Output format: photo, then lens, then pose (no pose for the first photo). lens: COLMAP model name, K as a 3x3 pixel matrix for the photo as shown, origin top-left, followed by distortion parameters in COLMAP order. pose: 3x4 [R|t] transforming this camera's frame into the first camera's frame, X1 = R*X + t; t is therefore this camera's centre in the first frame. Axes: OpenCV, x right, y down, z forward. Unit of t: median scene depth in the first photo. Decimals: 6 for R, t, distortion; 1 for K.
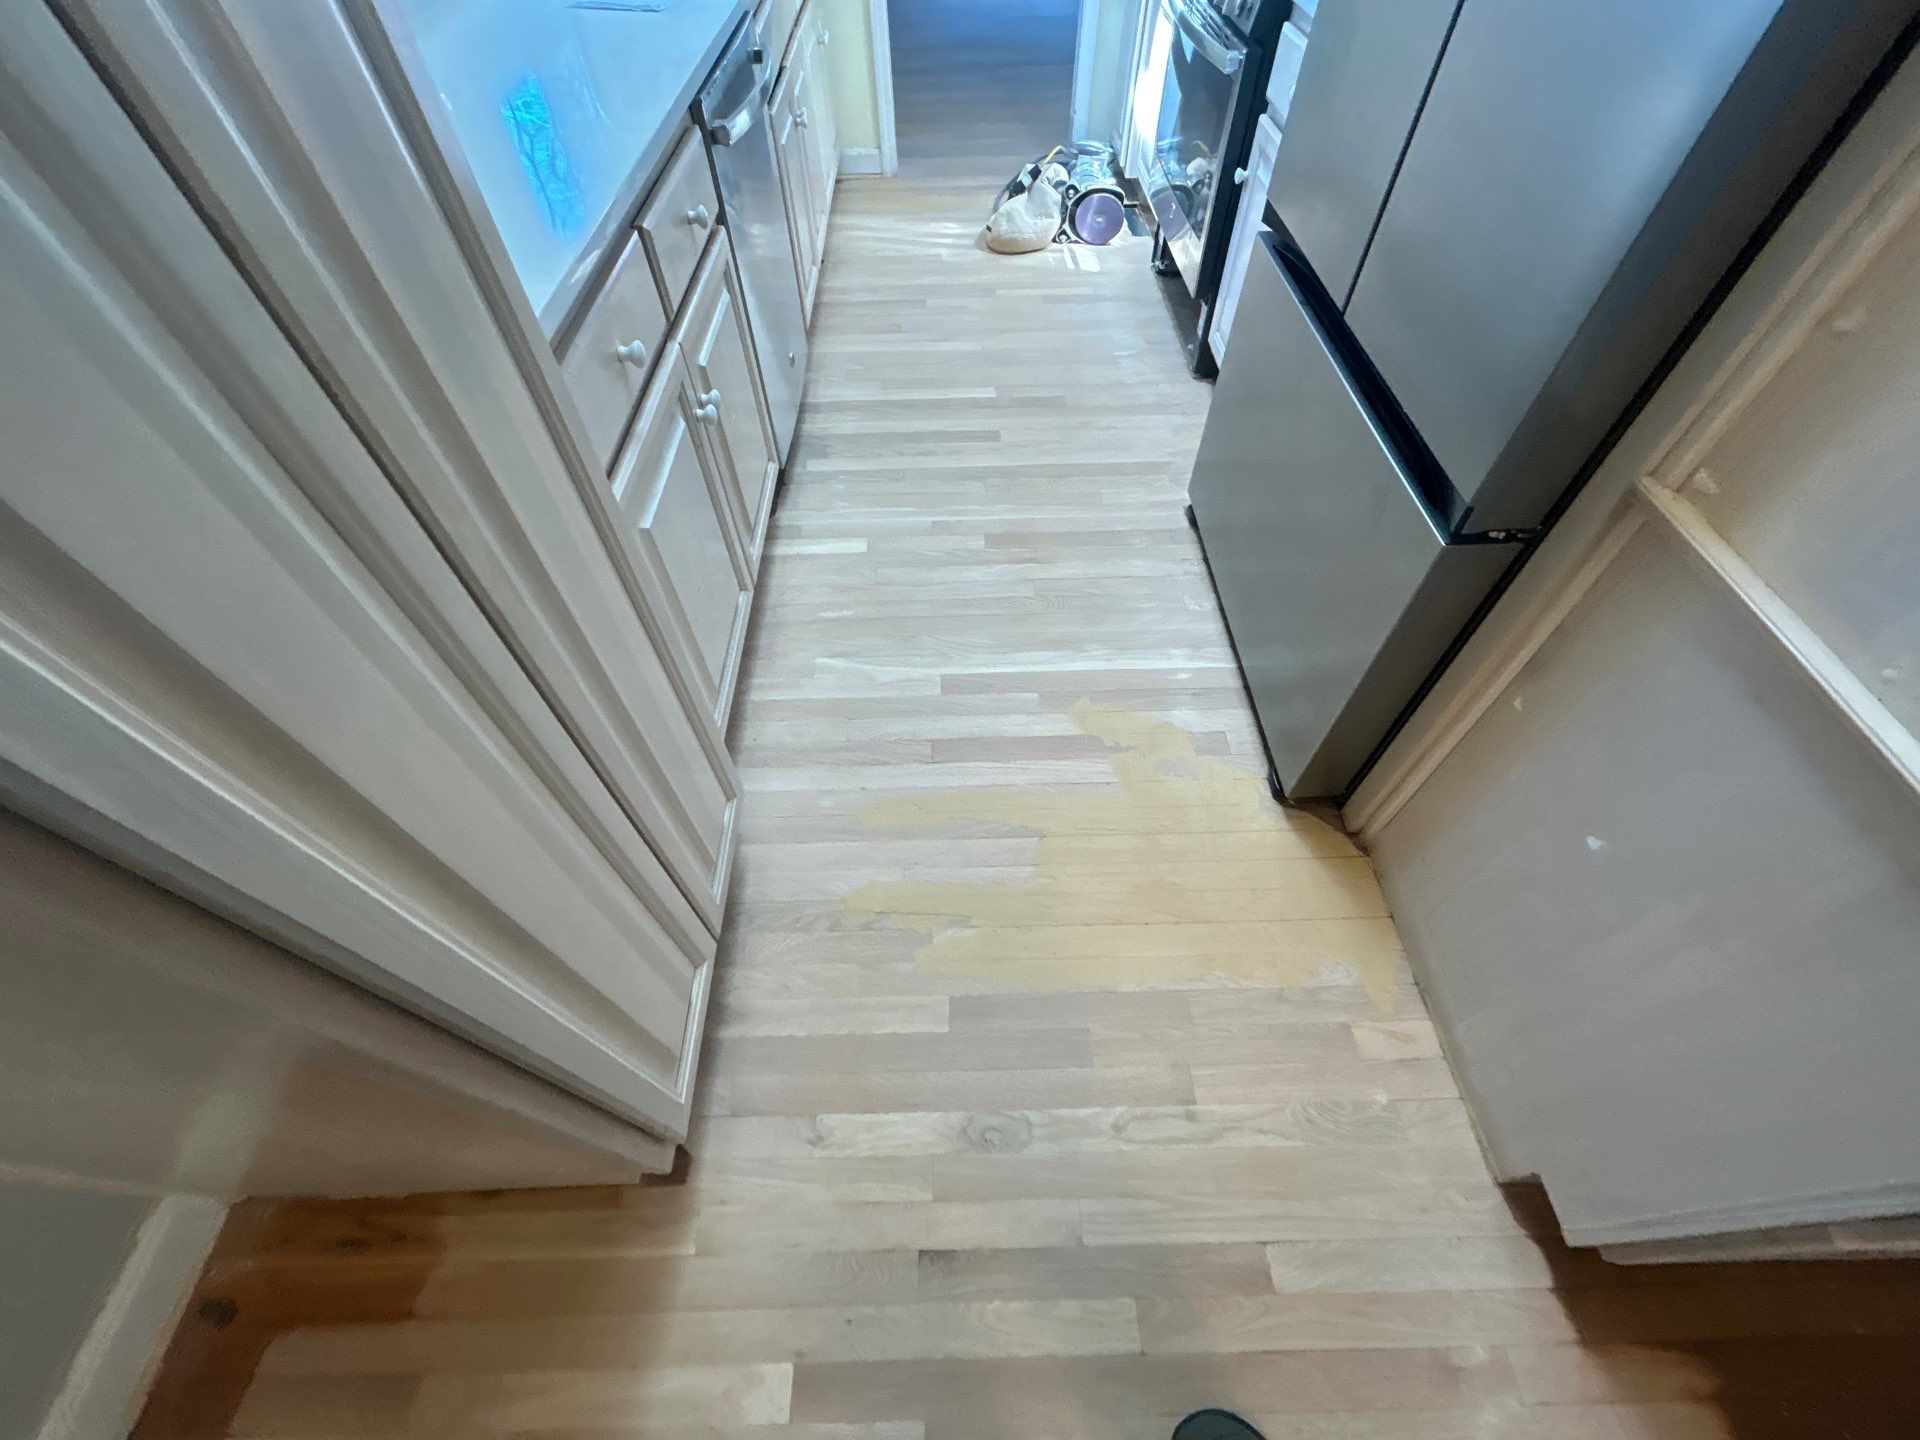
lens RADIAL K [[772.7, 0, 956.1], [0, 772.7, 720.1], [0, 0, 1]] dist [-0.002525, 0.001077]
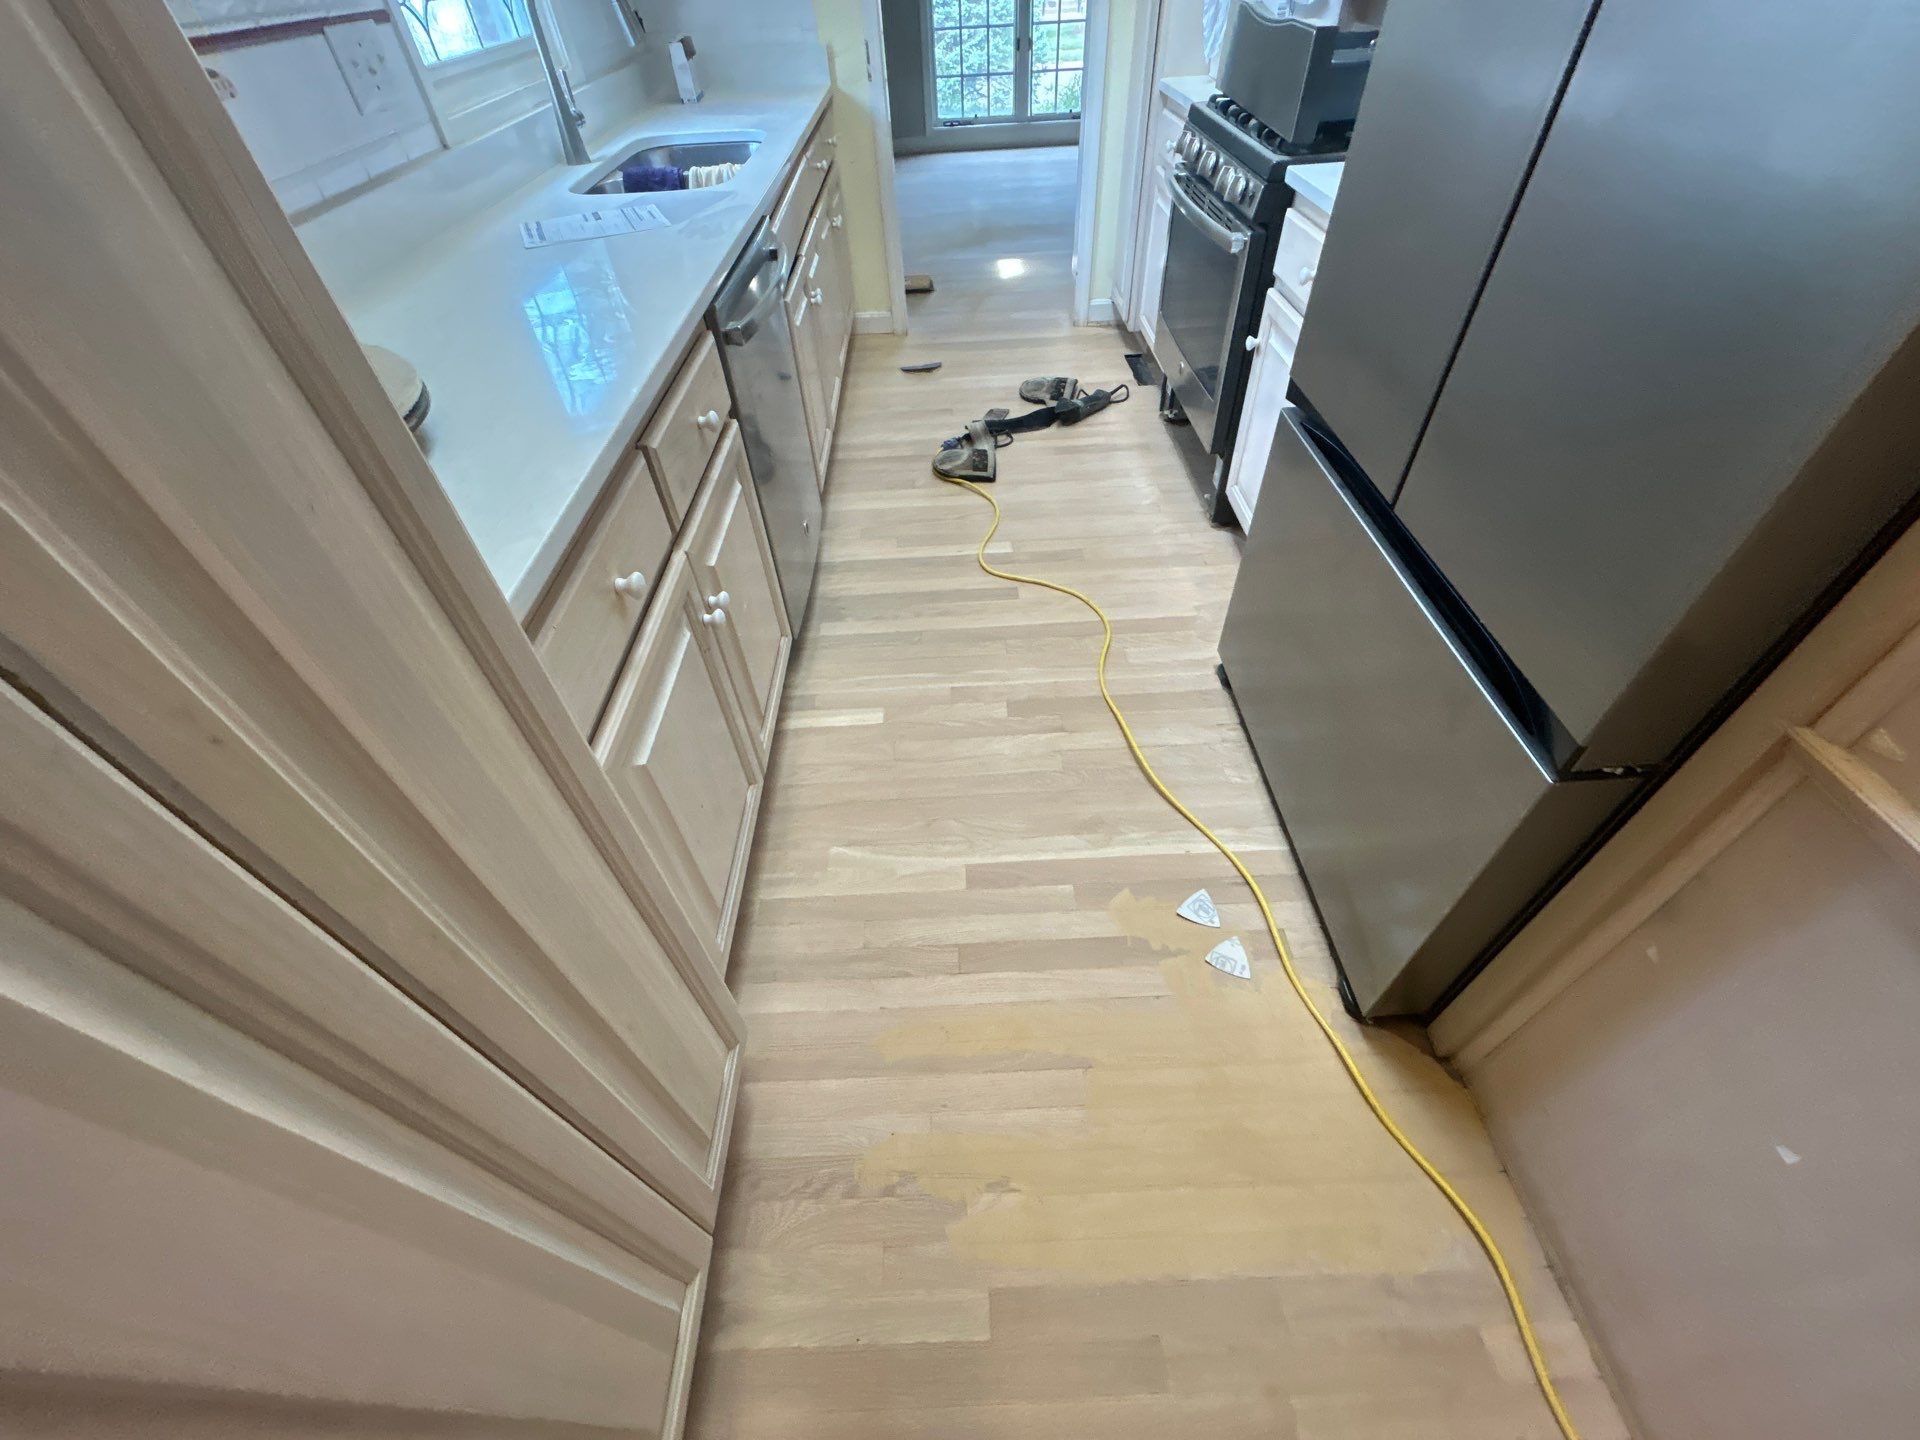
lens RADIAL K [[772.7, 0, 965.9], [0, 772.7, 721.5], [0, 0, 1]] dist [-0.002525, 0.001077]
pose [[0.999753, -0.021929, -0.003654, -0.015980], [0.021288, 0.991670, -0.127033, -0.132105], [0.006410, 0.126924, 0.991892, 0.082865]]
